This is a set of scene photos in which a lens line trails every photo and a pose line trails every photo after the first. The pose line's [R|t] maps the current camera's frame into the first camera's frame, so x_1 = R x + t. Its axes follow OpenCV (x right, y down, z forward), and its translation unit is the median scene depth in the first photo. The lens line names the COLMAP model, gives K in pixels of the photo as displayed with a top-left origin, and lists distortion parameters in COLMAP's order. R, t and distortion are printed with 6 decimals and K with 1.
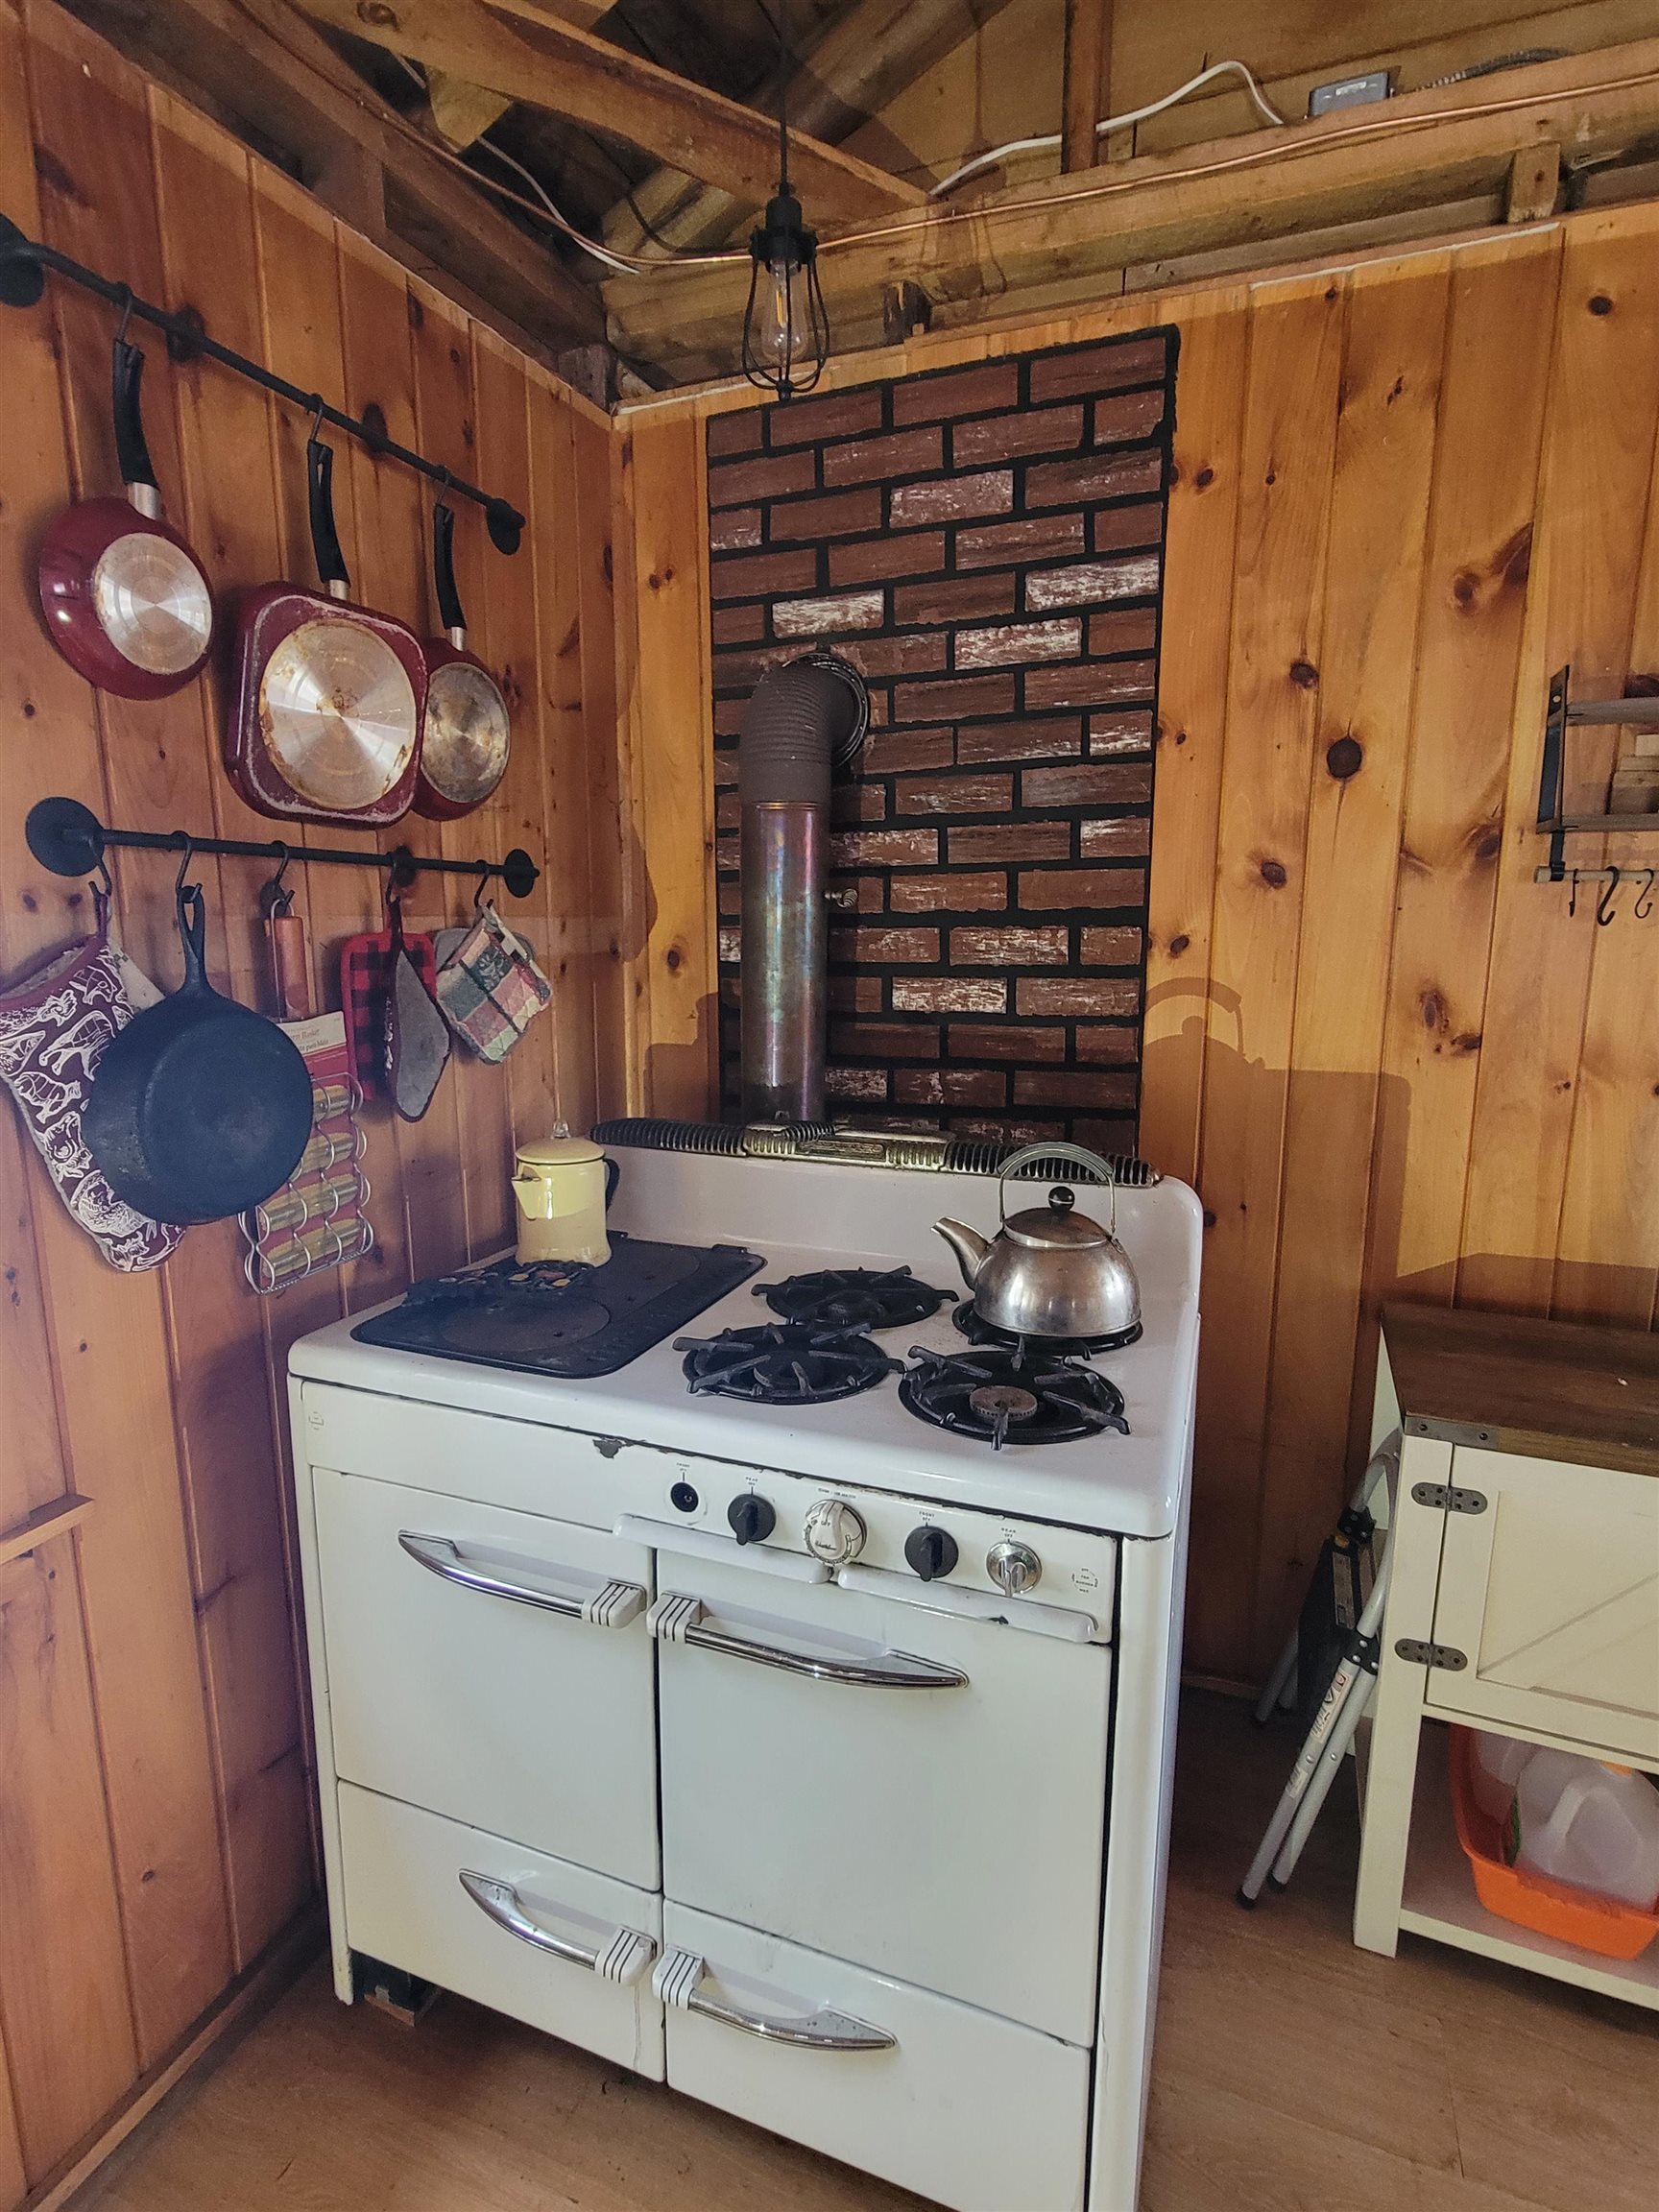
lens RADIAL K [[1115.8, 0, 830.0], [0, 1115.8, 1110.8], [0, 0, 1]] dist [-0.004668, -0.001342]
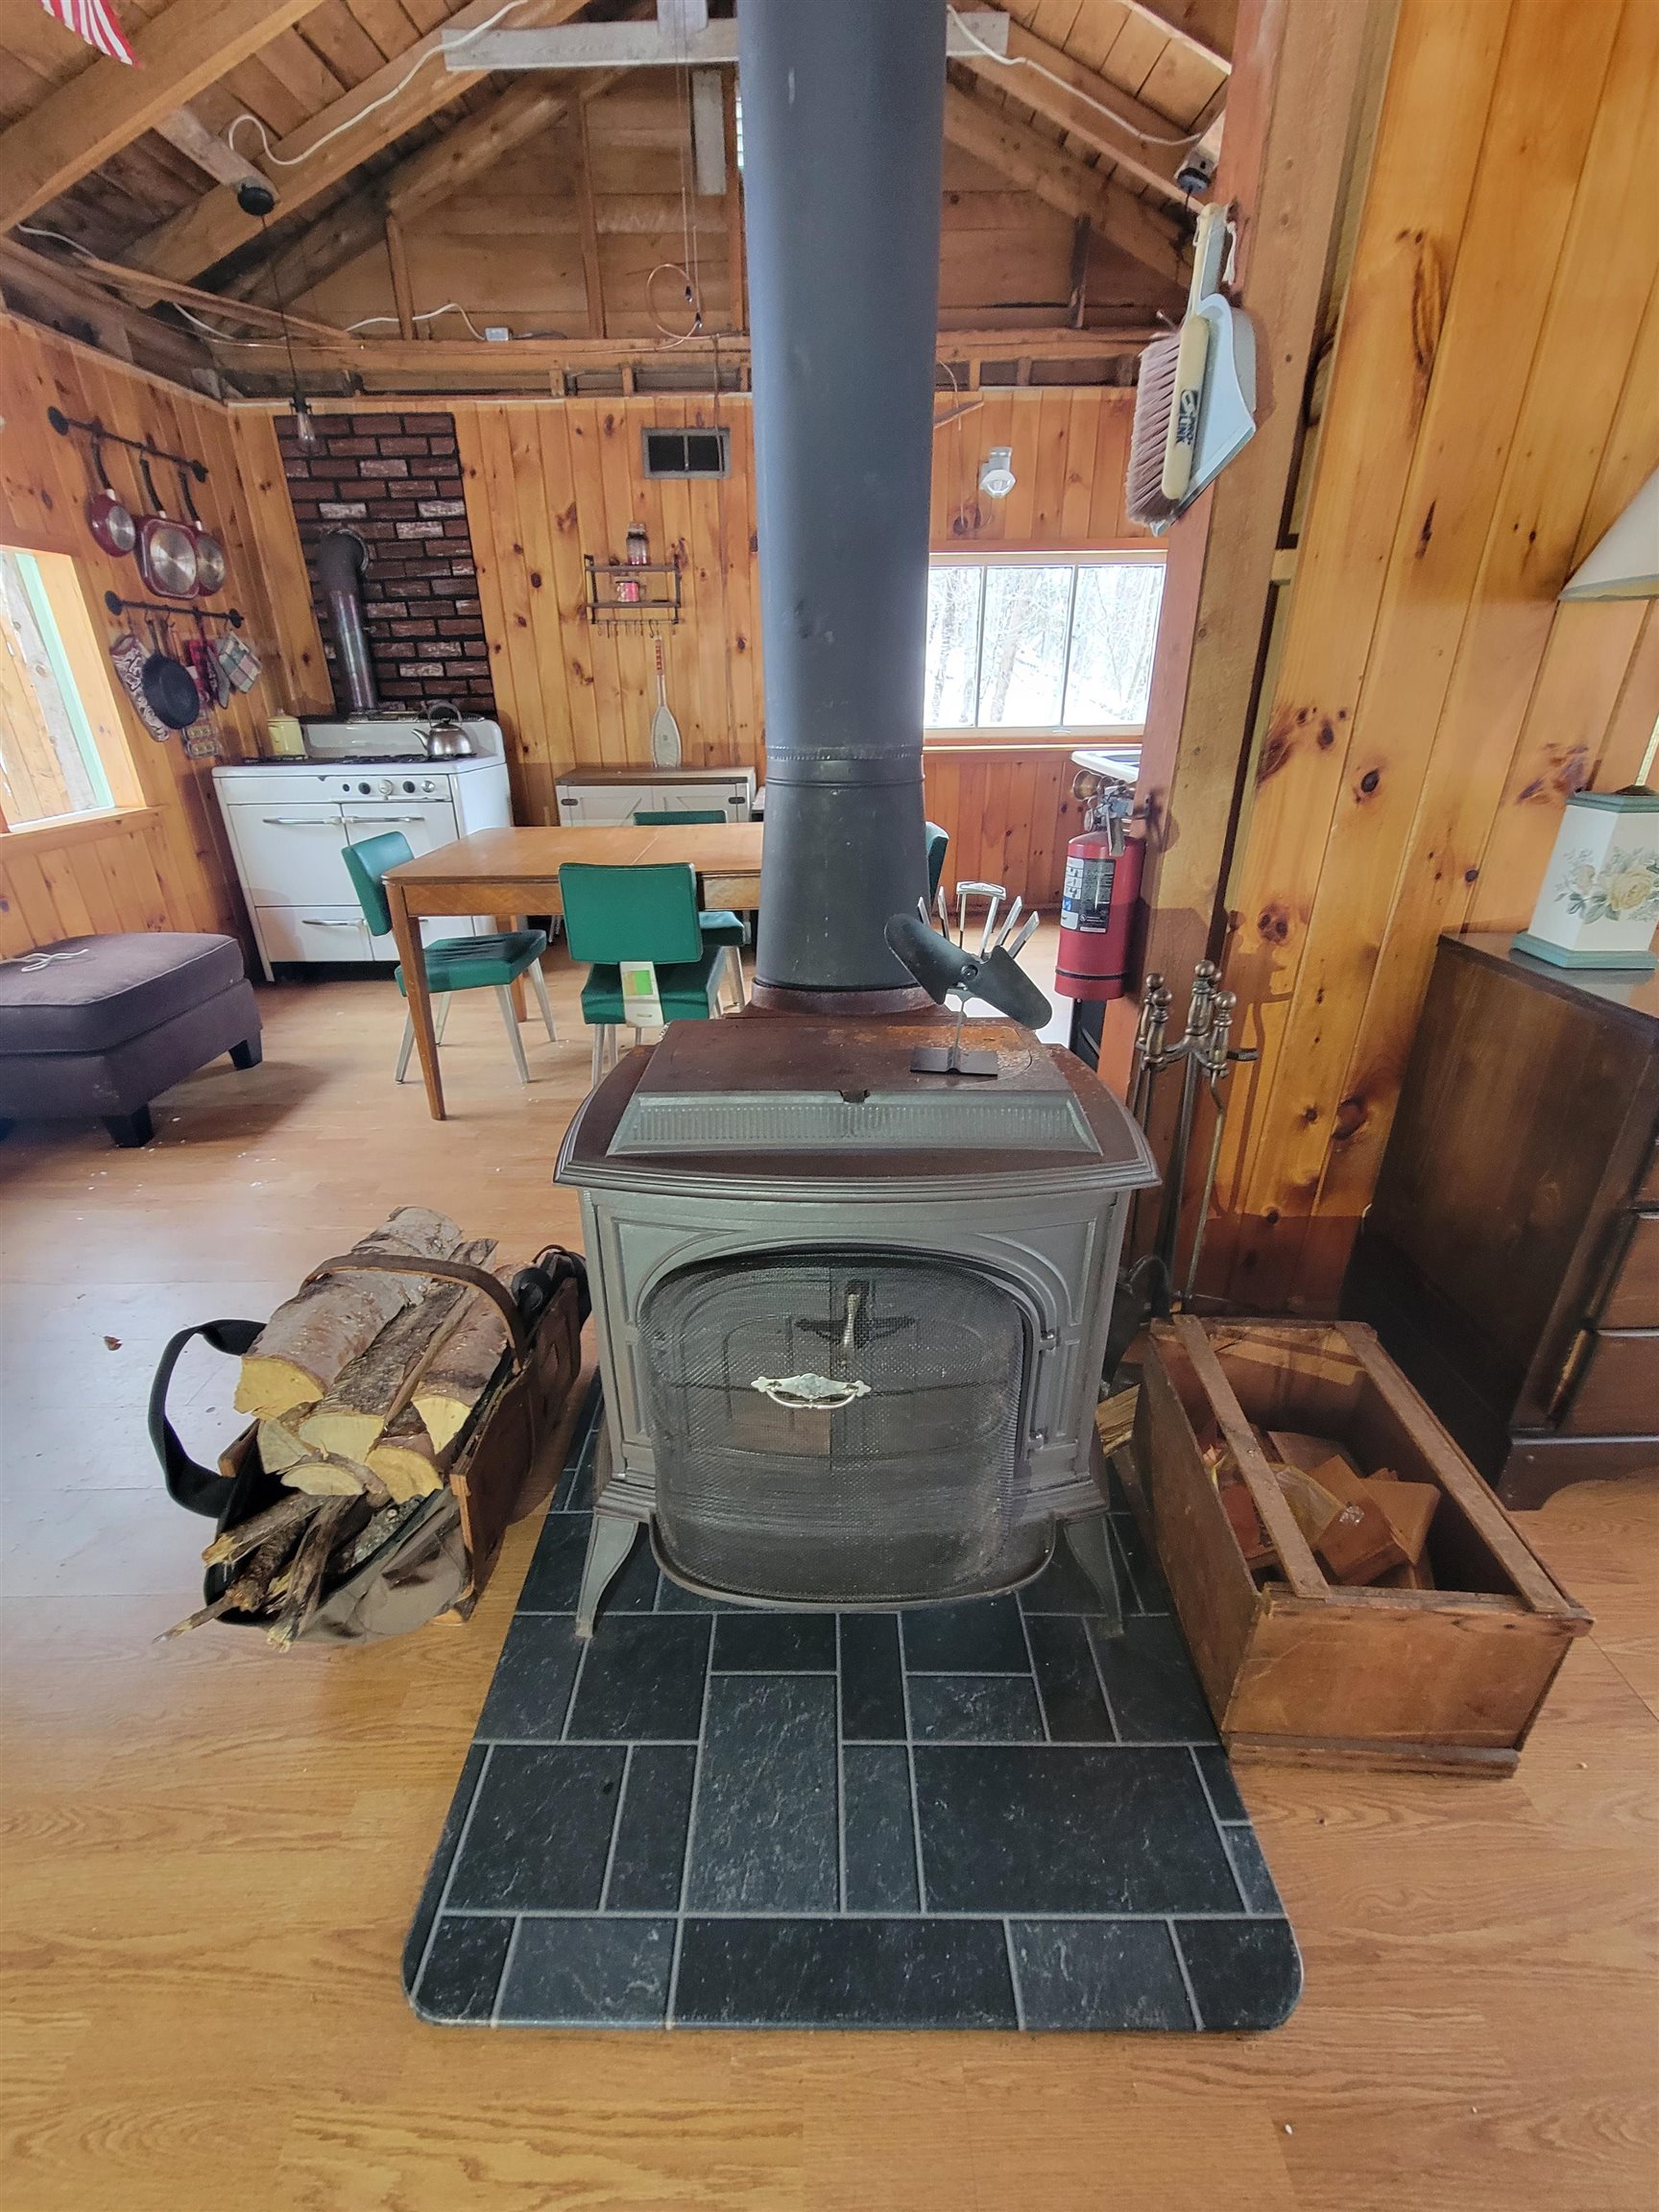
lens RADIAL K [[905.4, 0, 822.4], [0, 905.4, 1103.8], [0, 0, 1]] dist [-0.002075, -0.000645]
pose [[0.931723, -0.160647, 0.325706, 0.143818], [0.068611, 0.958557, 0.276515, 0.417126], [-0.356630, -0.235288, 0.904132, -1.810498]]
